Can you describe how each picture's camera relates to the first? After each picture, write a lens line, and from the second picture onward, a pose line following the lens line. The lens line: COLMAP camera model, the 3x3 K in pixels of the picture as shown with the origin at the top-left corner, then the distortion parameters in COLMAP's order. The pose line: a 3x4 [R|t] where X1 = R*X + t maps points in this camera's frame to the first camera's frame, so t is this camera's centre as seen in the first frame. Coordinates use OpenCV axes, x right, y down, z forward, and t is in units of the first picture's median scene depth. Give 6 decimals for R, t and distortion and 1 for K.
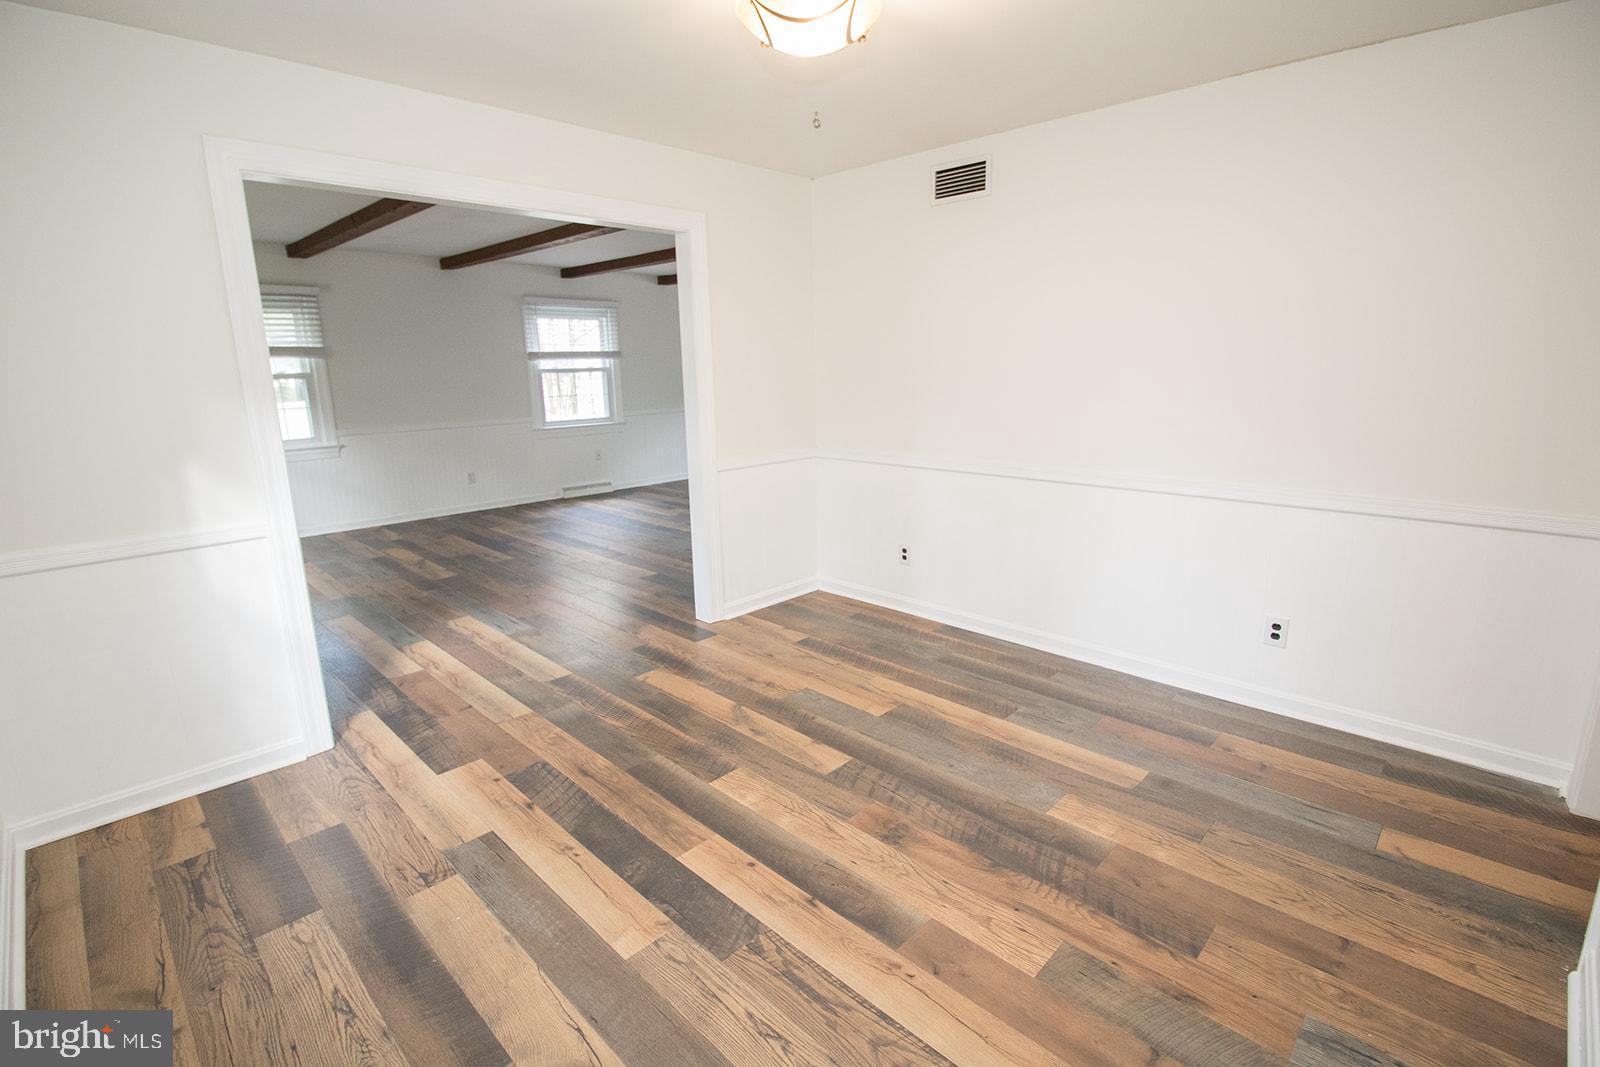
lens RADIAL K [[740.8, 0, 800.0], [0, 740.8, 533.5], [0, 0, 1]] dist [0.005100, -0.020738]
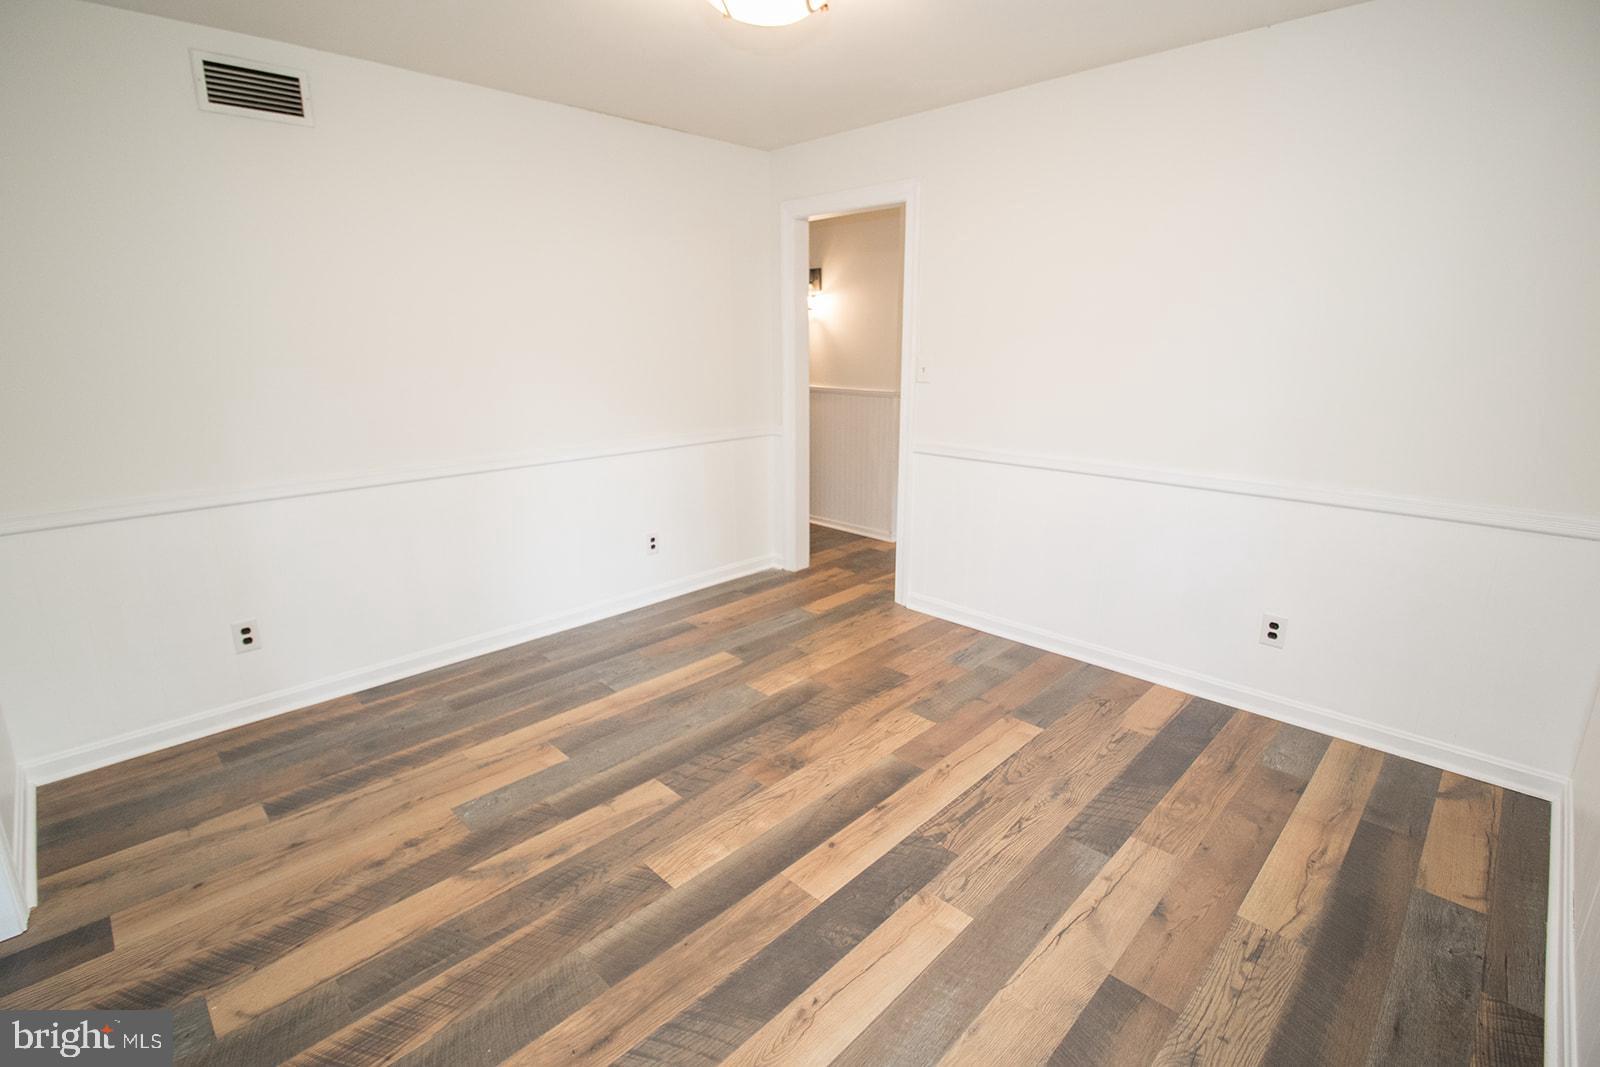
lens RADIAL K [[740.8, 0, 800.0], [0, 740.8, 533.5], [0, 0, 1]] dist [0.005100, -0.020738]
pose [[0.001389, -0.240168, 0.970730, -0.767083], [0.229013, 0.945009, 0.233477, -0.160268], [-0.973422, 0.221985, 0.056314, 0.728790]]
